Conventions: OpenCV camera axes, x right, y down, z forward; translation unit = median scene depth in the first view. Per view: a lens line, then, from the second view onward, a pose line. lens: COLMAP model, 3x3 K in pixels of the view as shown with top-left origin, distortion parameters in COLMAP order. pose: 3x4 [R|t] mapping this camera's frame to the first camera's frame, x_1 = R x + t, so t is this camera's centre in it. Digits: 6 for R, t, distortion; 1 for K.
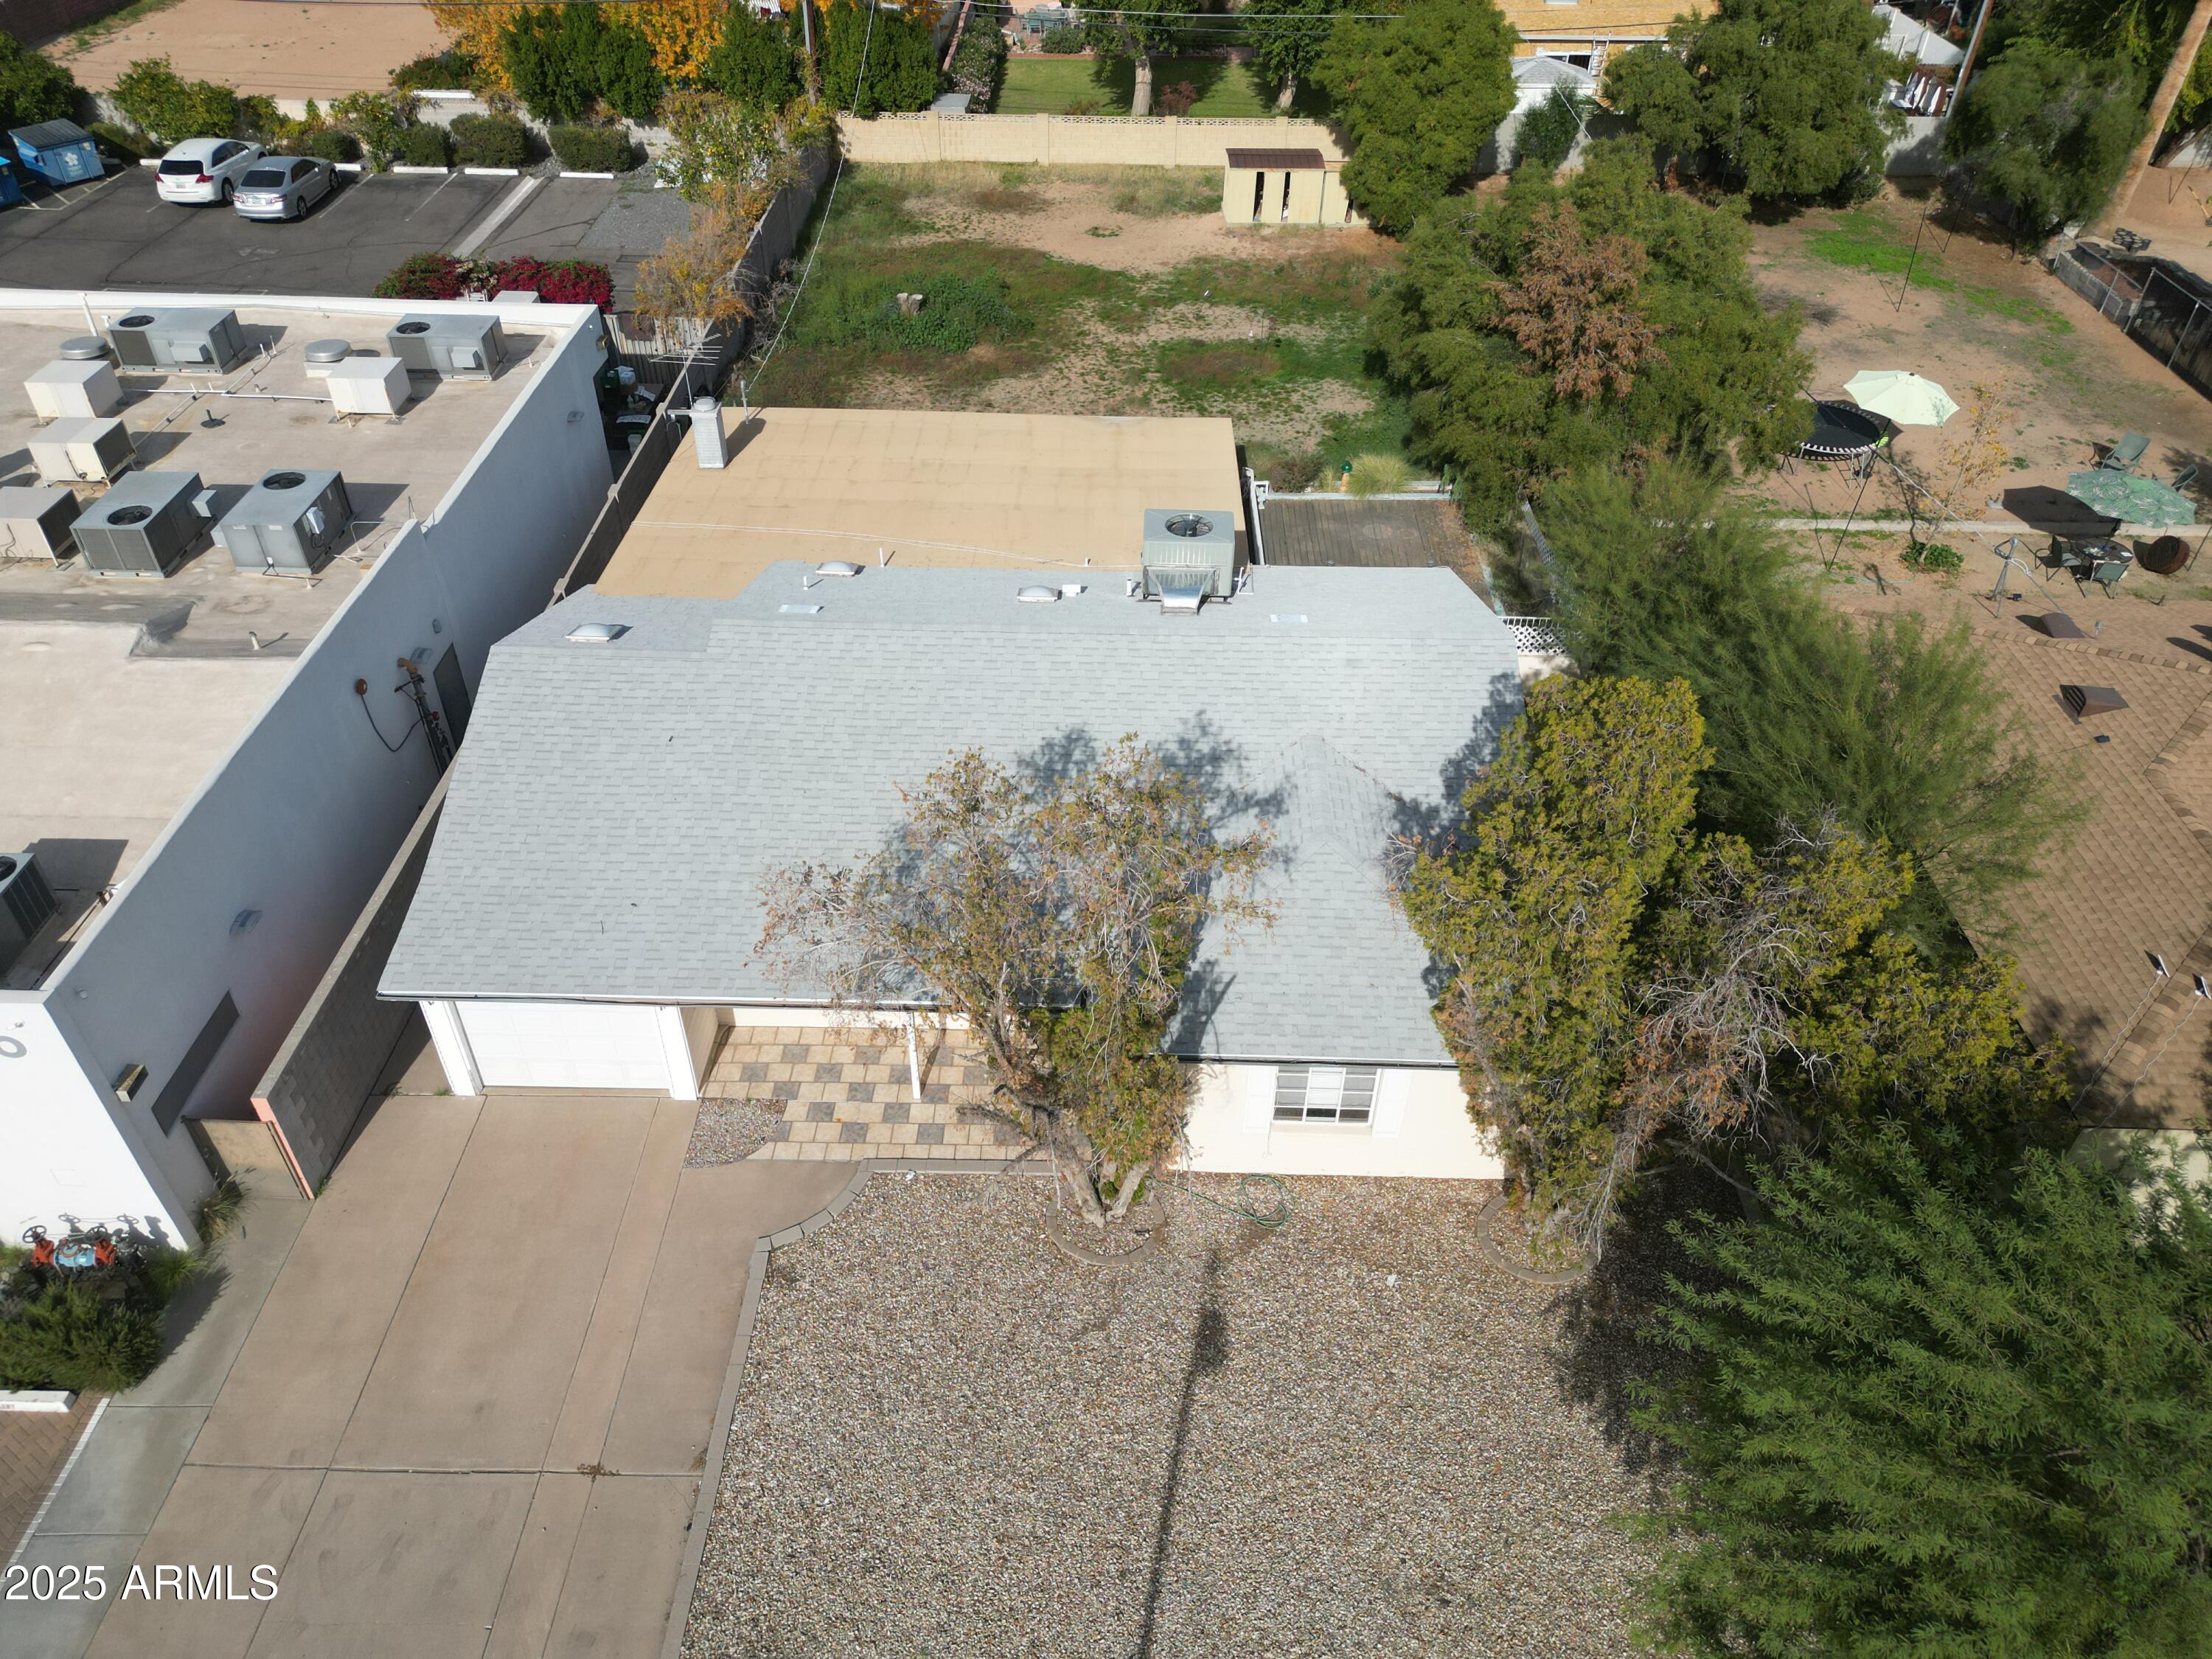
lens RADIAL K [[1550.9, 0, 1098.7], [0, 1550.9, 827.9], [0, 0, 1]] dist [0.071865, -0.066356]
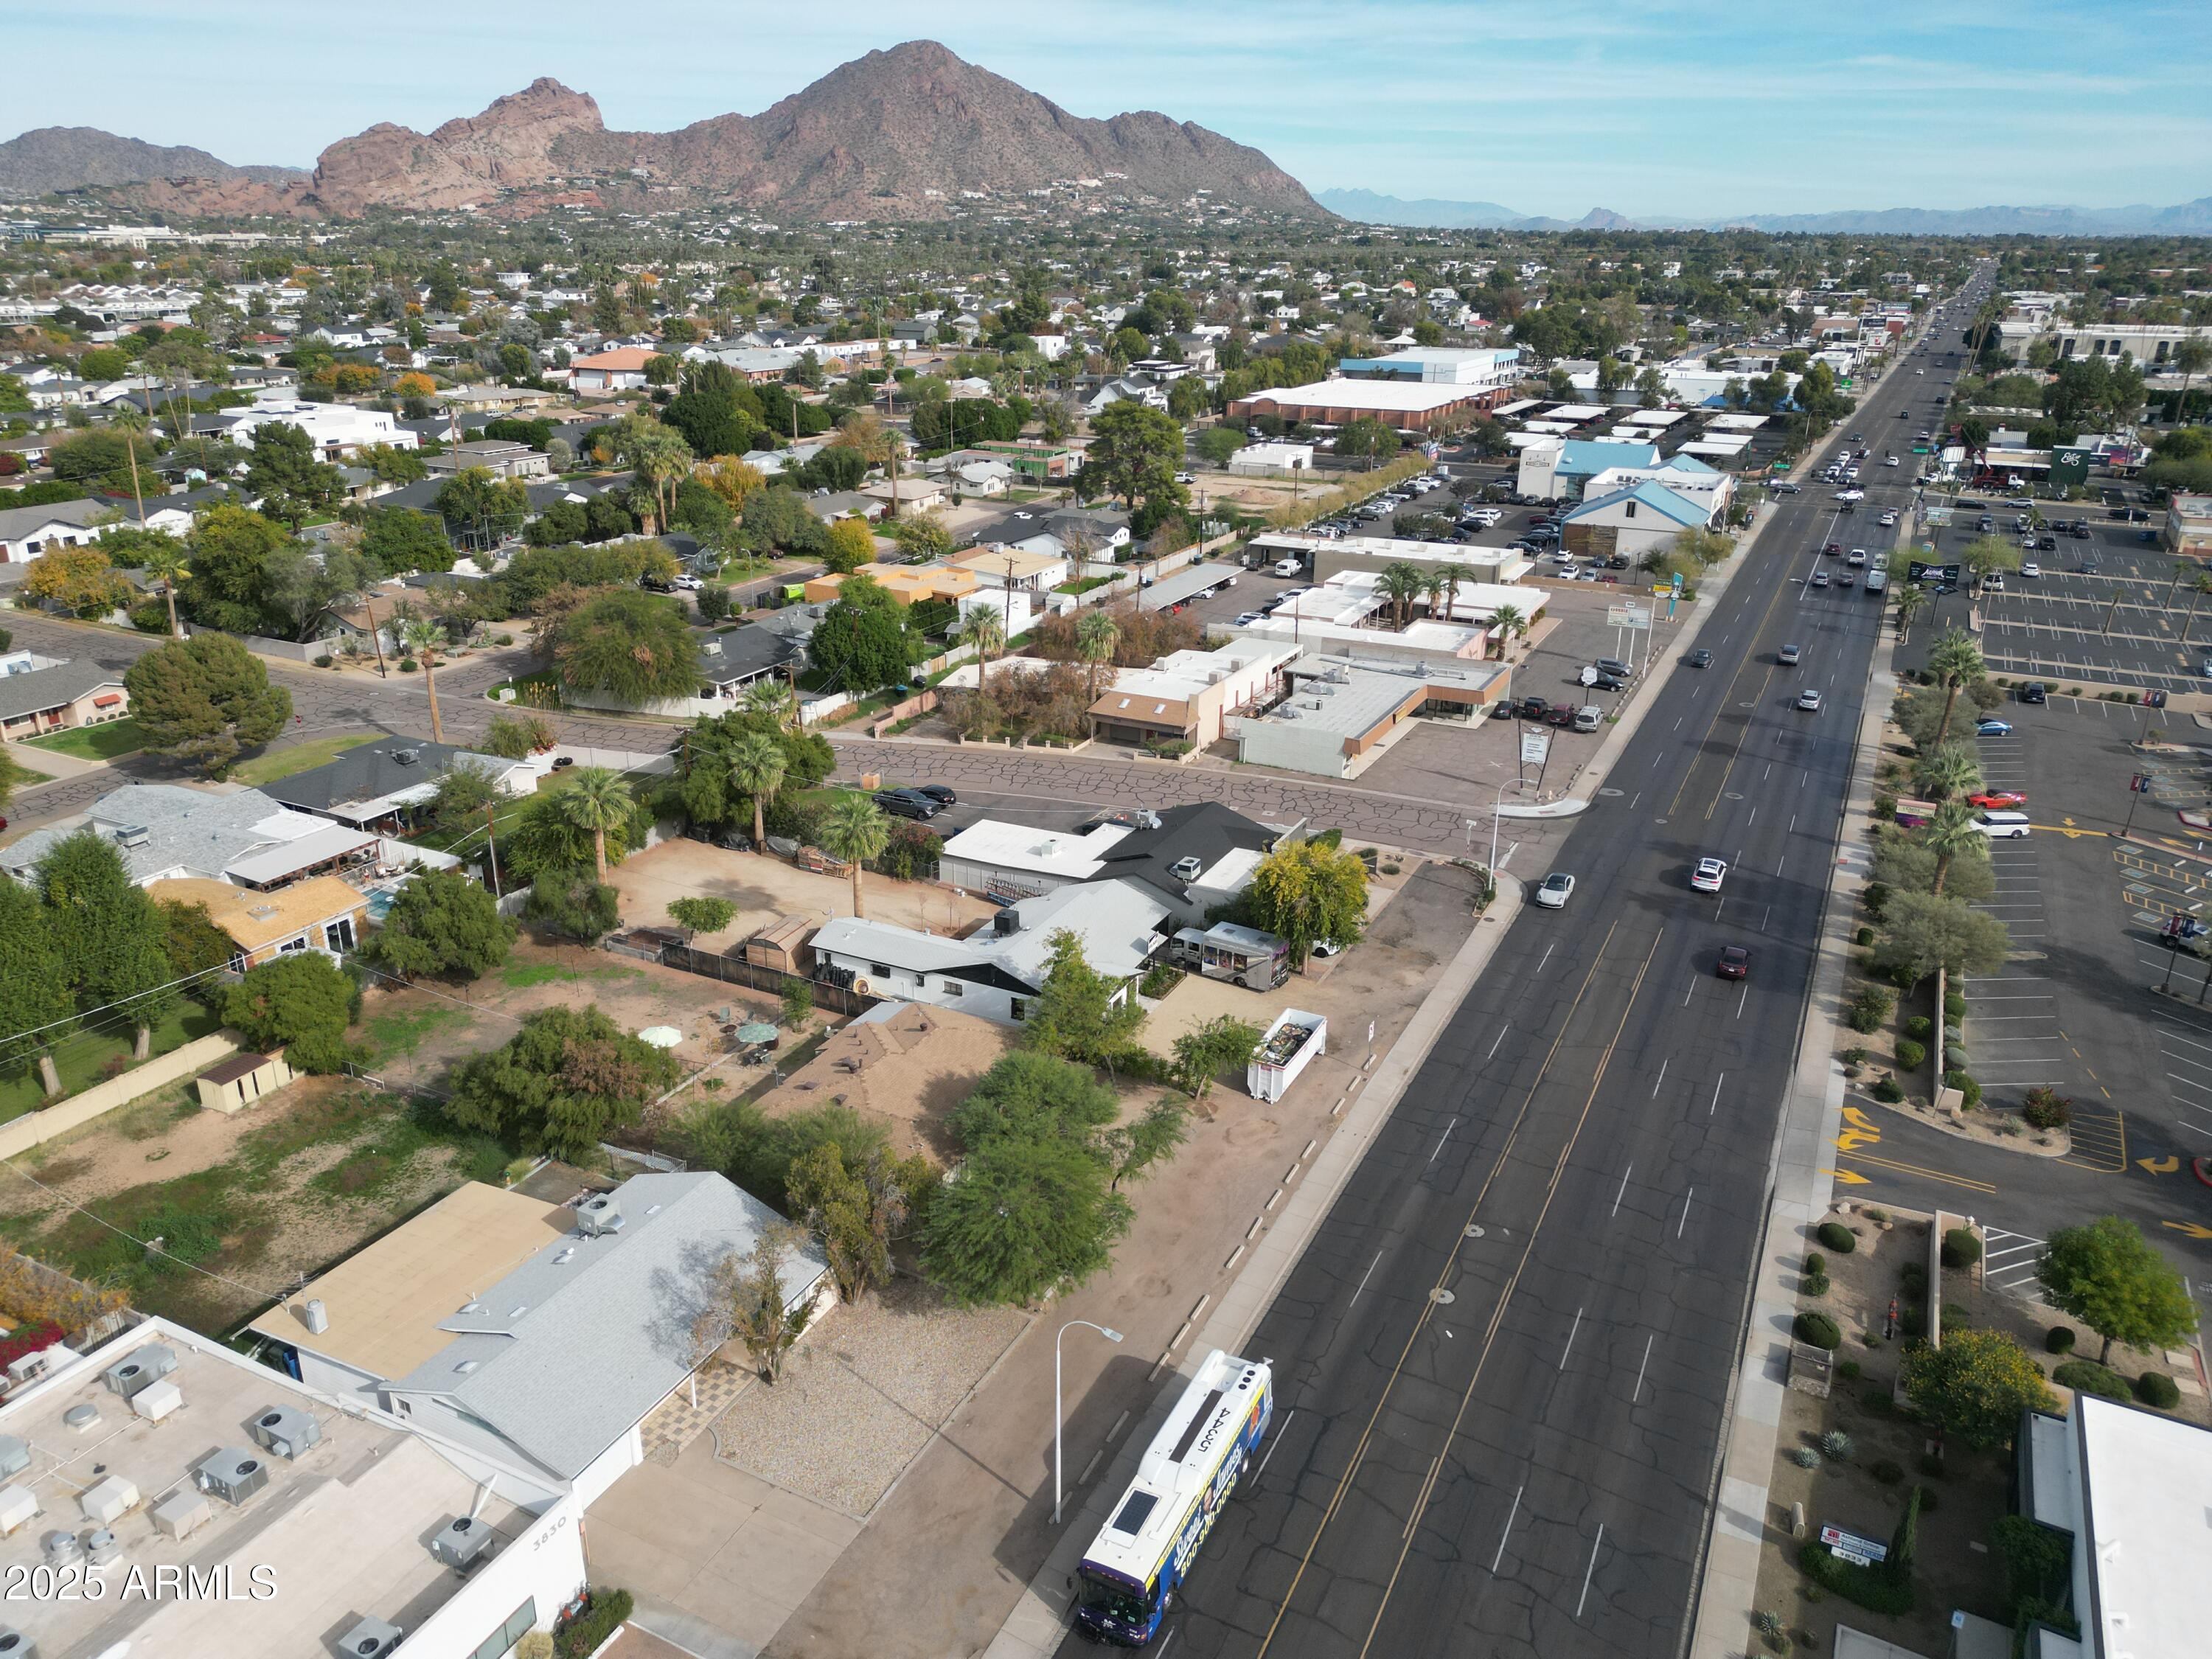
lens RADIAL K [[1550.9, 0, 1096.2], [0, 1550.9, 818.8], [0, 0, 1]] dist [0.071865, -0.066356]
pose [[0.433672, -0.322511, 0.841377, -1.120230], [0.565359, 0.824477, 0.024629, -0.223116], [-0.701639, 0.464999, 0.539887, -0.942468]]
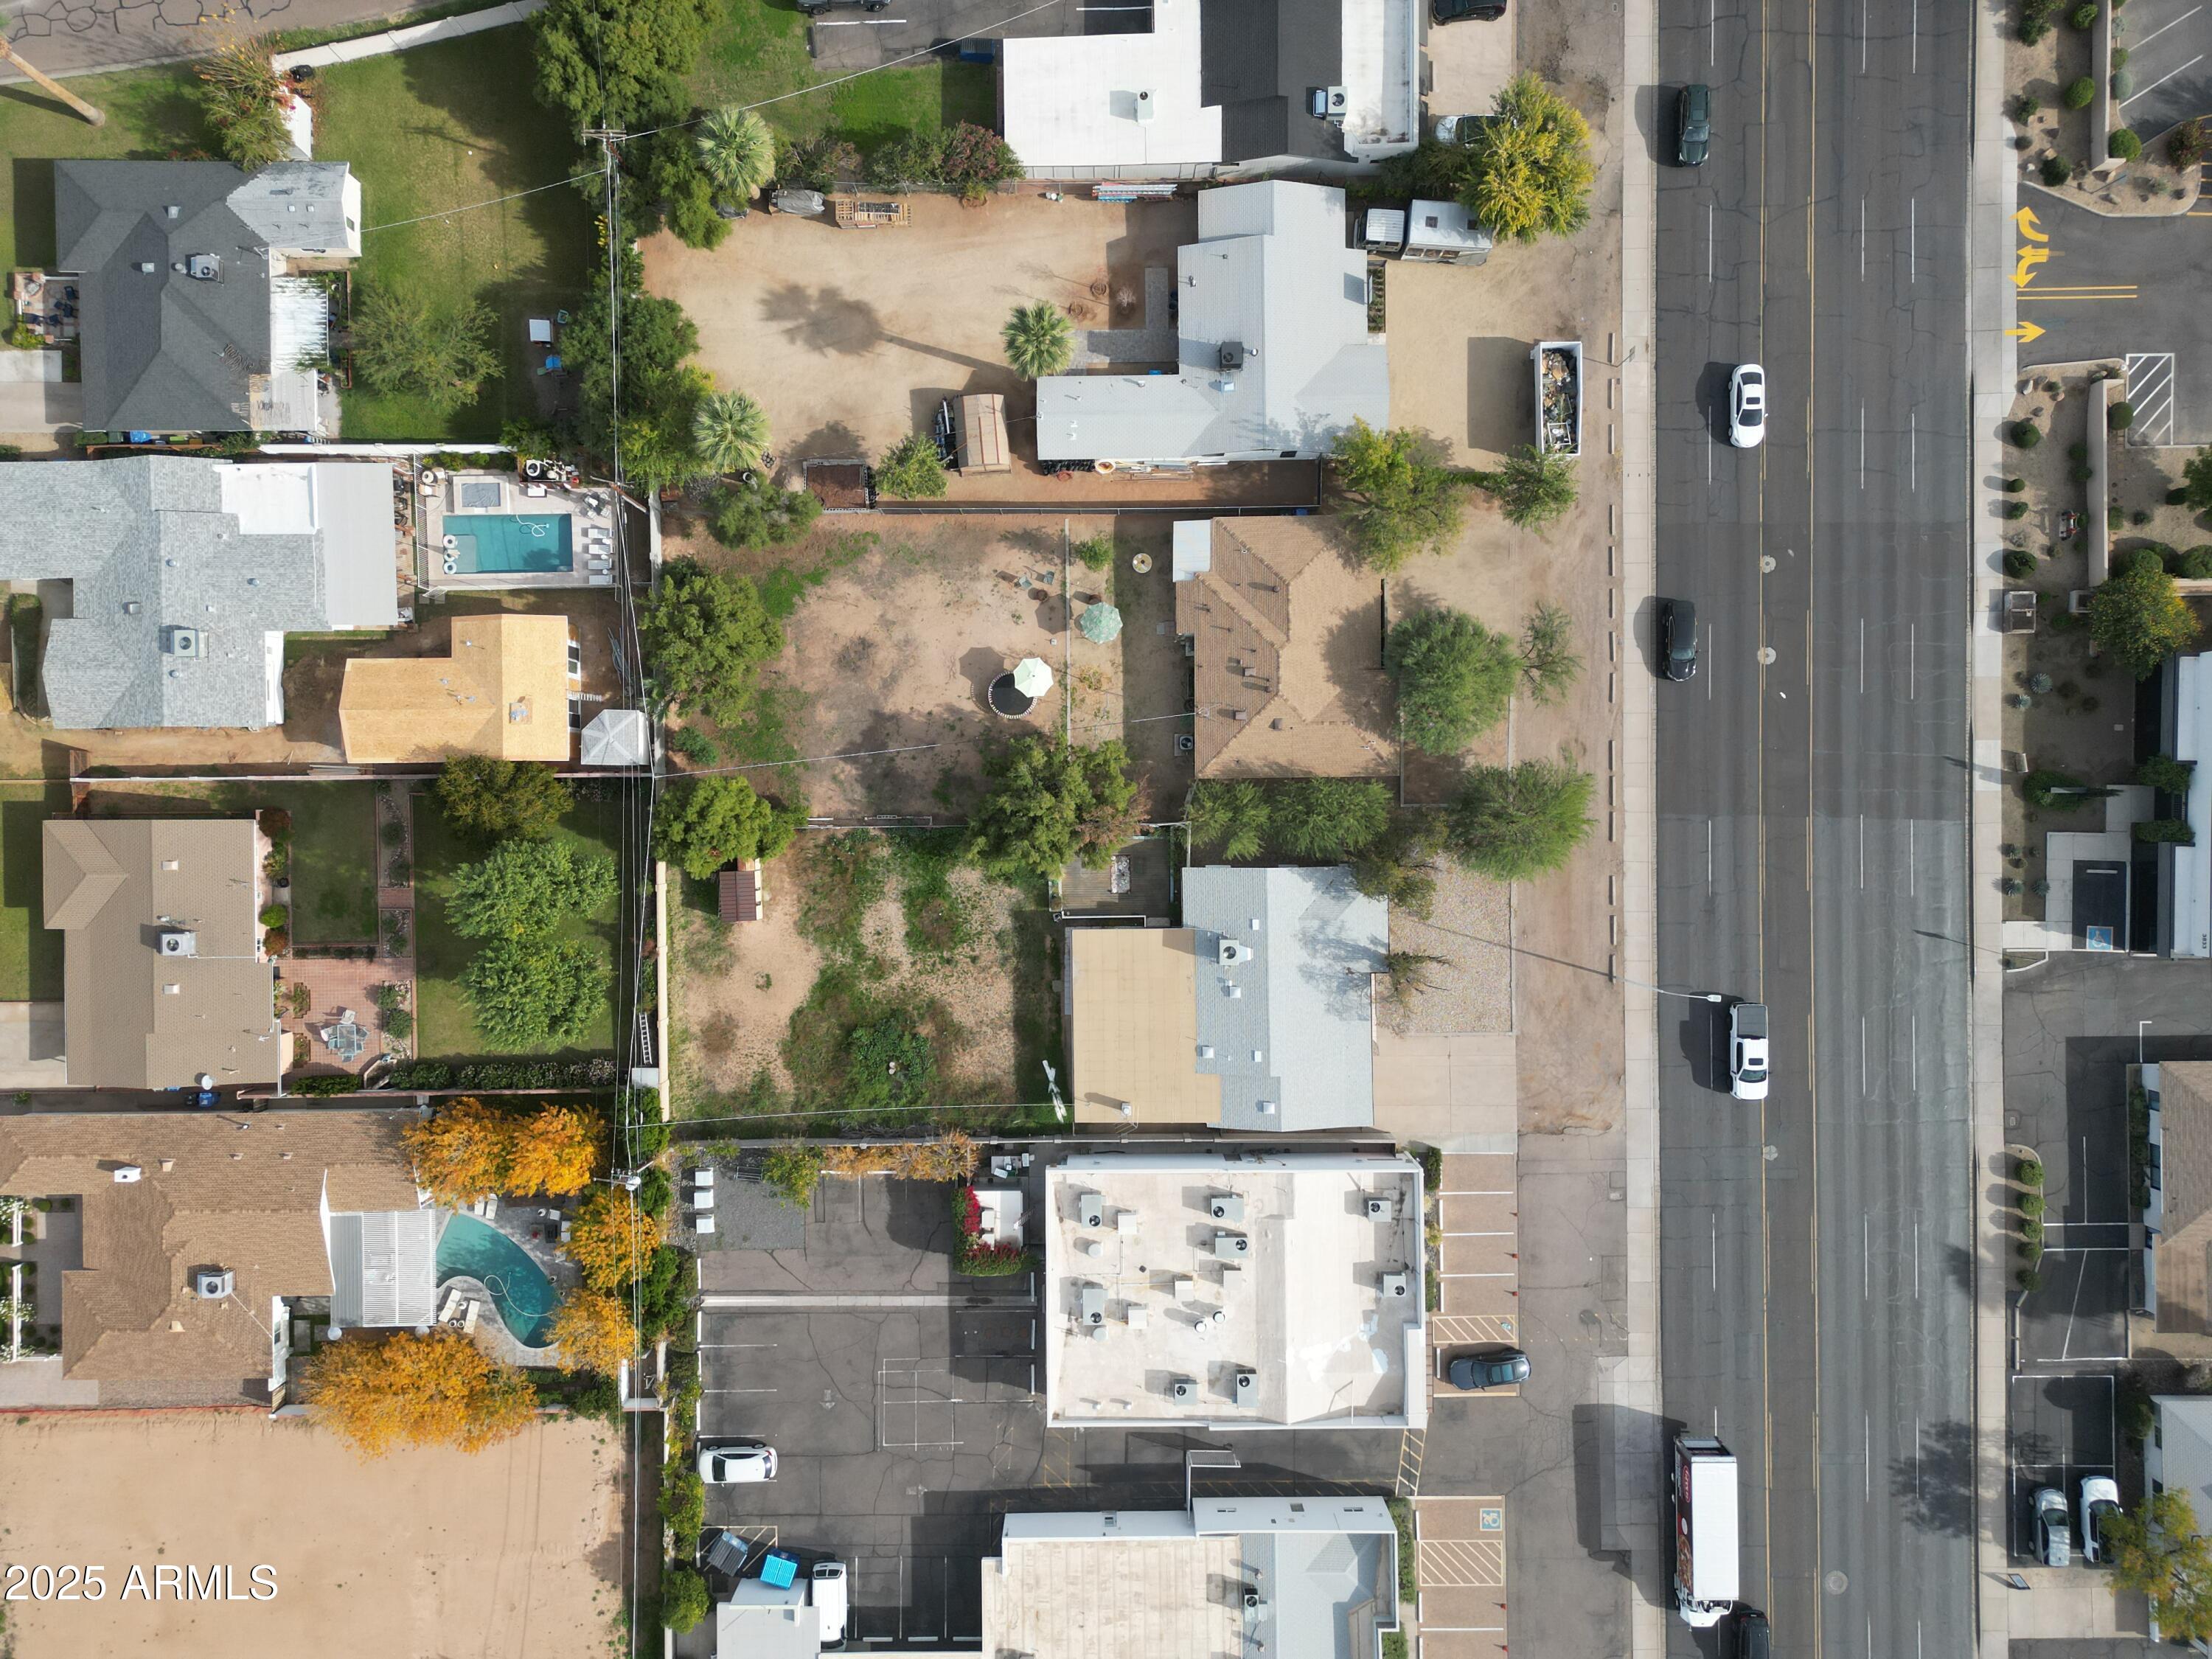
lens RADIAL K [[1550.9, 0, 1093.7], [0, 1550.9, 823.6], [0, 0, 1]] dist [0.071865, -0.066356]
pose [[-0.031877, -0.999340, -0.017418, 0.294004], [0.628985, -0.033601, 0.776691, -2.172647], [-0.776764, 0.013802, 0.629641, -0.694532]]
